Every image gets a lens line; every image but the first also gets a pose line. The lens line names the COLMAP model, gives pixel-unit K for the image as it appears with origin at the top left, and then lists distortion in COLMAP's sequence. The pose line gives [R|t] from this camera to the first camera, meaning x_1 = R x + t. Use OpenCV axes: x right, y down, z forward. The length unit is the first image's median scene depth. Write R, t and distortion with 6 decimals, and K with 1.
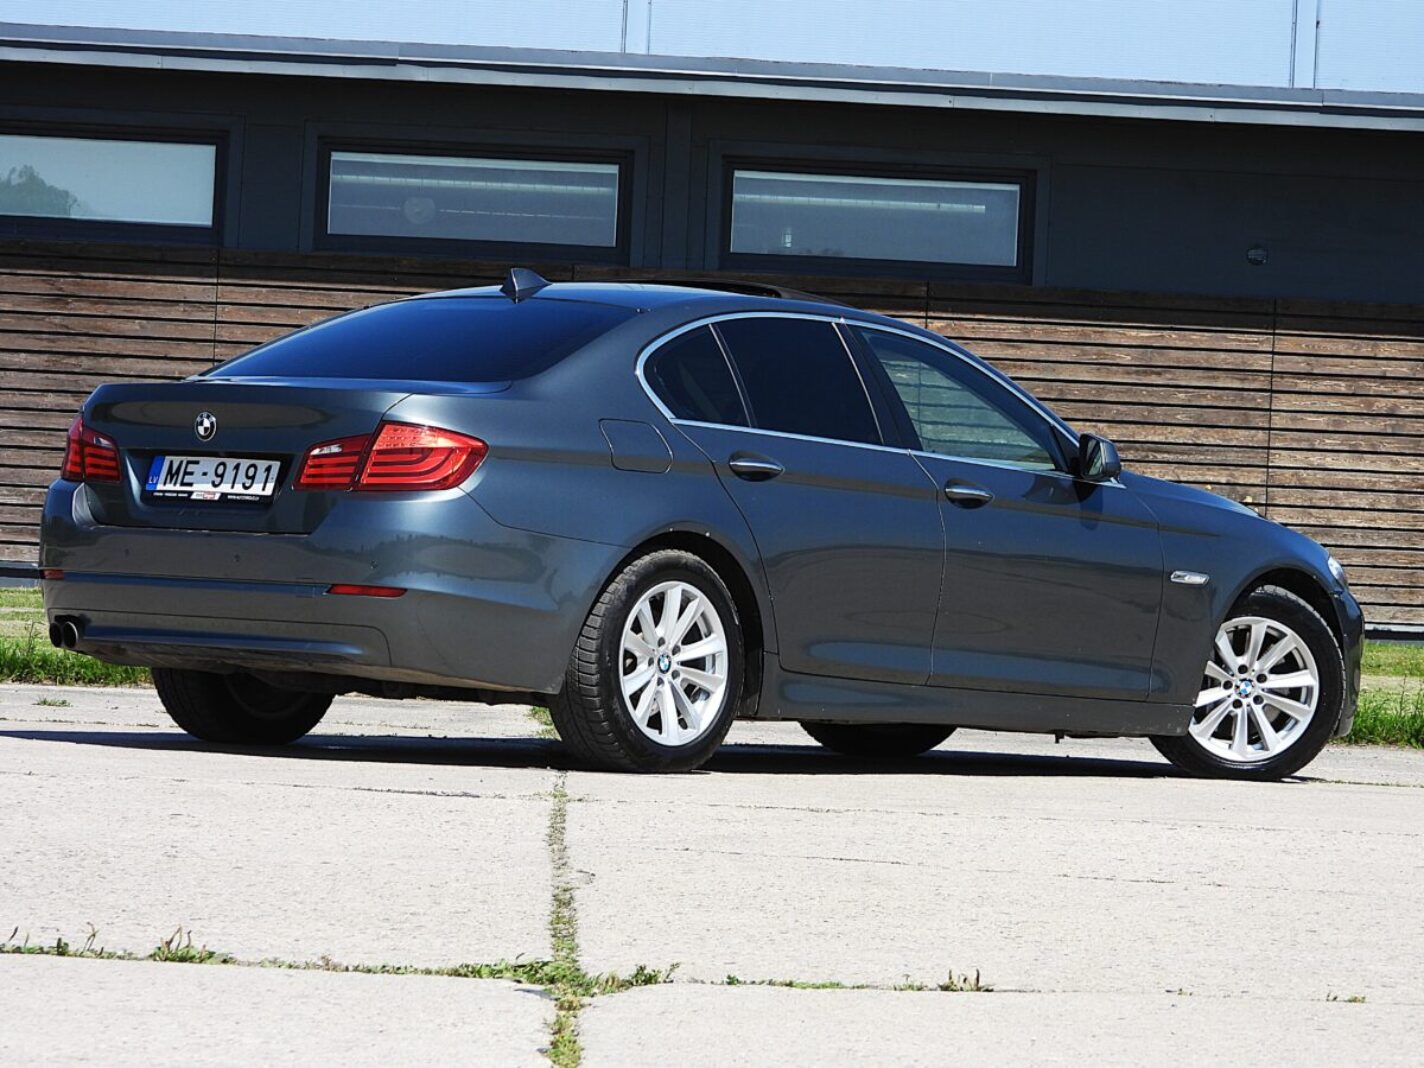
lens RADIAL K [[6057.9, 0, 712.0], [0, 6057.9, 534.0], [0, 0, 1]] dist [-0.287885, -4.282537]
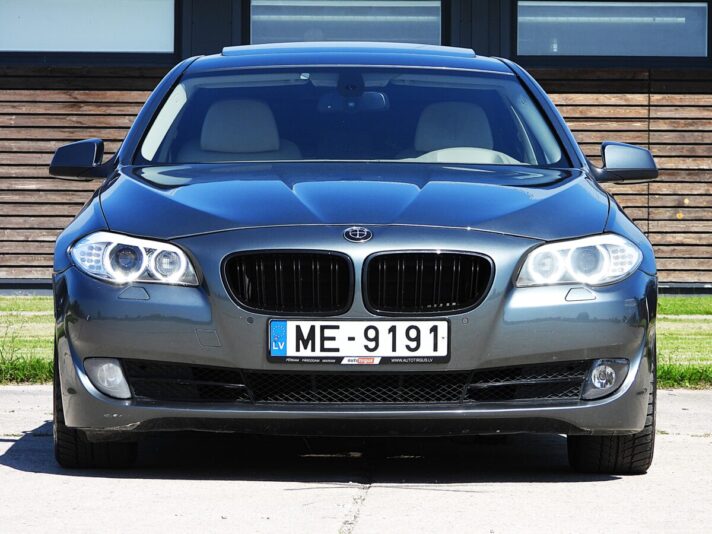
lens RADIAL K [[3208.2, 0, 356.0], [0, 3208.2, 267.0], [0, 0, 1]] dist [0.006320, -6.563139]
pose [[0.999008, -0.041333, -0.016572, -0.027044], [0.041621, 0.998981, 0.017467, -0.009687], [0.015833, -0.018139, 0.999710, 0.202427]]
